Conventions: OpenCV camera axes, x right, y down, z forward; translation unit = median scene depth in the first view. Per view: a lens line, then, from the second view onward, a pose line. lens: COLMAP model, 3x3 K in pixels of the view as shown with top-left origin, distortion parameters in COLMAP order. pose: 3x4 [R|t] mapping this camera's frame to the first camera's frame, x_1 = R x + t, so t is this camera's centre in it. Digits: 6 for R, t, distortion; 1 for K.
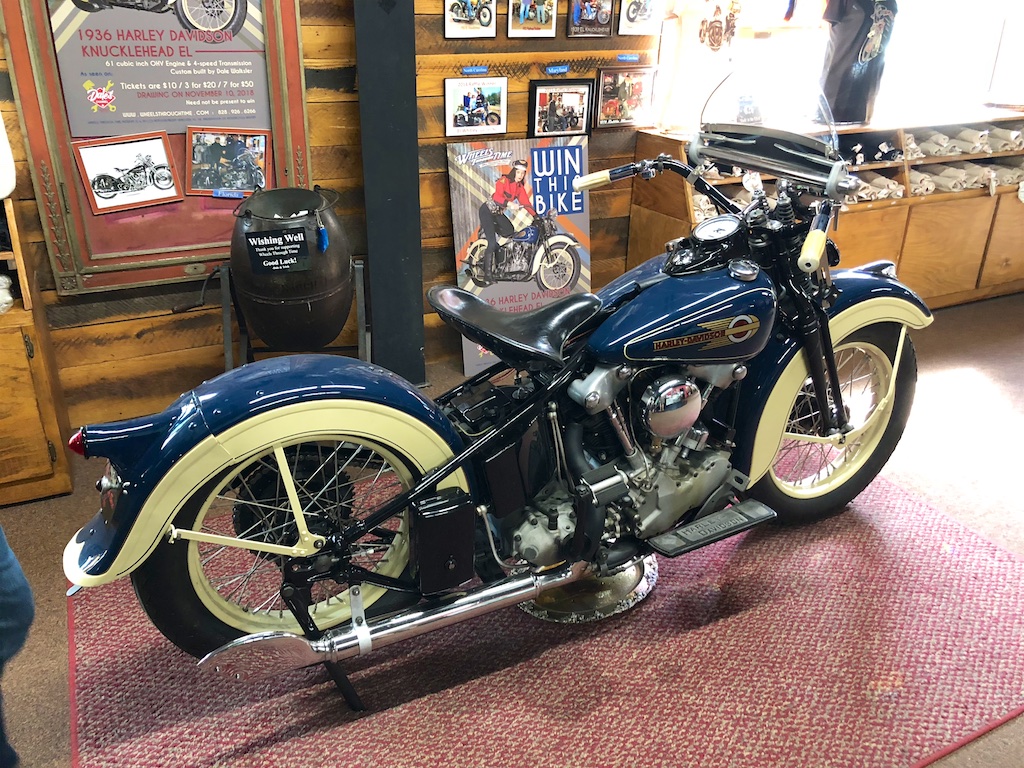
lens RADIAL K [[847.4, 0, 514.4], [0, 847.4, 377.2], [0, 0, 1]] dist [-0.011733, 0.022258]
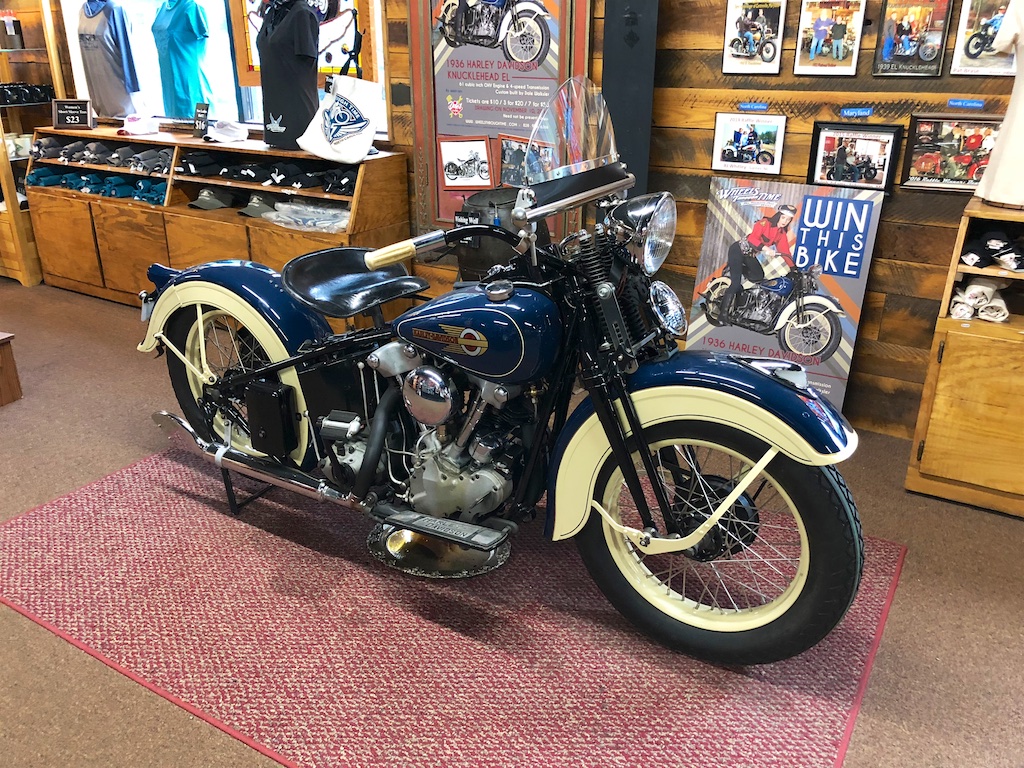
lens RADIAL K [[847.4, 0, 515.2], [0, 847.4, 390.4], [0, 0, 1]] dist [-0.011733, 0.022258]
pose [[0.535937, 0.310135, -0.785231, 0.651376], [-0.340092, 0.930590, 0.135426, -0.093182], [0.772728, 0.194471, 0.604212, 0.252362]]
